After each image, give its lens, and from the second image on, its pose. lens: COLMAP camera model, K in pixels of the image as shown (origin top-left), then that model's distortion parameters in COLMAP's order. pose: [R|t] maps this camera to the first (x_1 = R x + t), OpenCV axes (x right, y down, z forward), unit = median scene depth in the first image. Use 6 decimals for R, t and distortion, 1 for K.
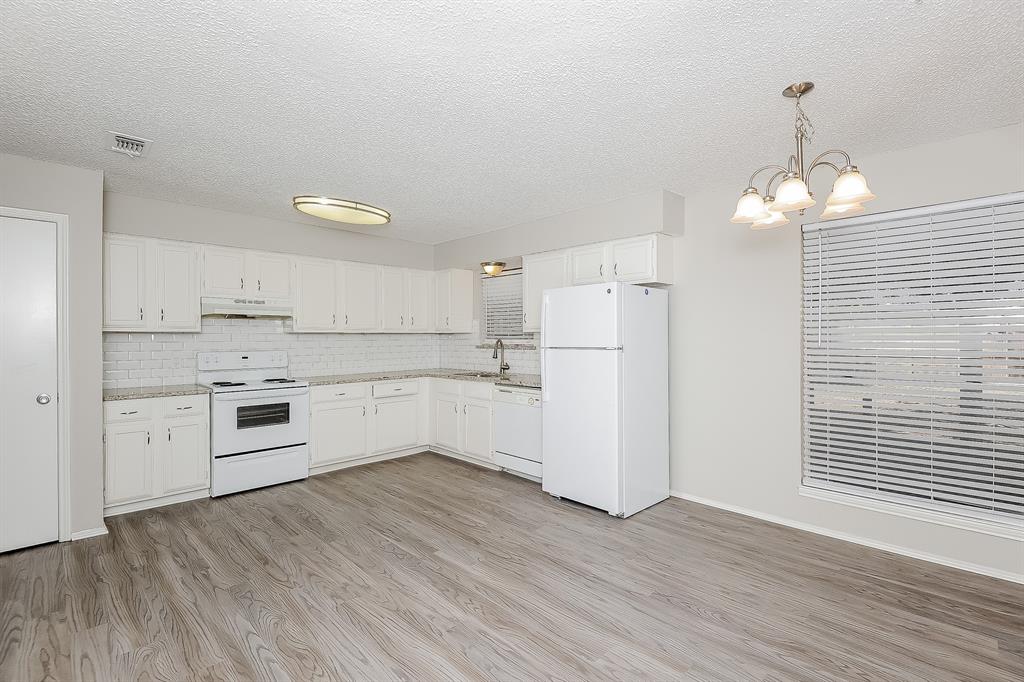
lens RADIAL K [[479.2, 0, 509.1], [0, 479.2, 339.4], [0, 0, 1]] dist [0.008972, -0.016888]
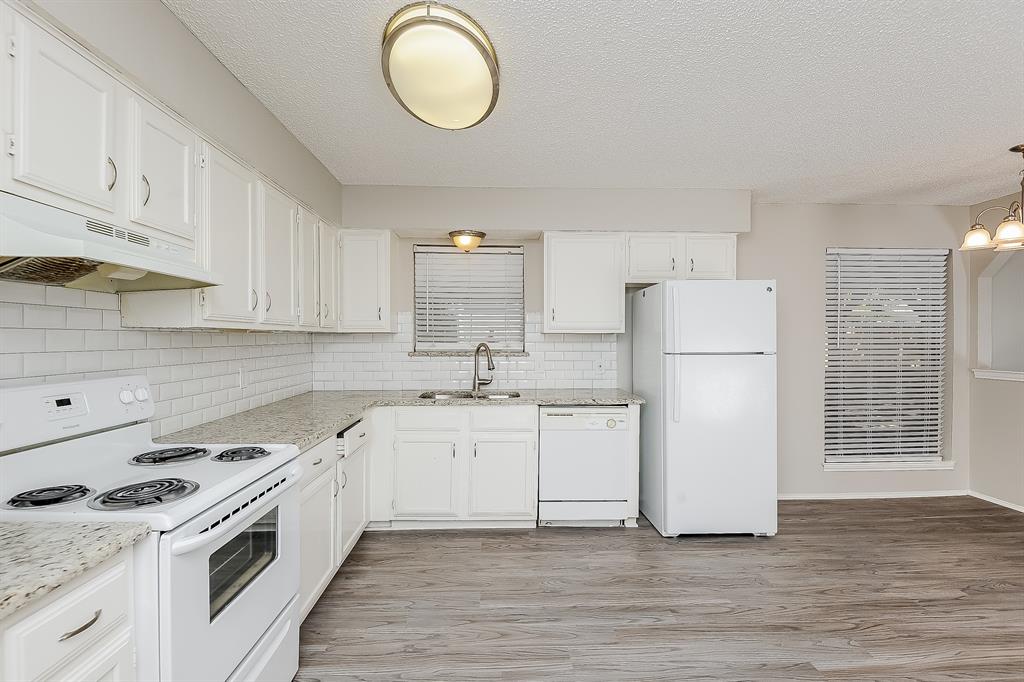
lens RADIAL K [[479.2, 0, 522.7], [0, 479.2, 340.3], [0, 0, 1]] dist [0.008972, -0.016888]
pose [[0.667097, -0.000244, 0.744971, -0.651494], [0.002663, 0.999994, -0.002058, -0.003062], [-0.744966, 0.003357, 0.667094, 0.620332]]
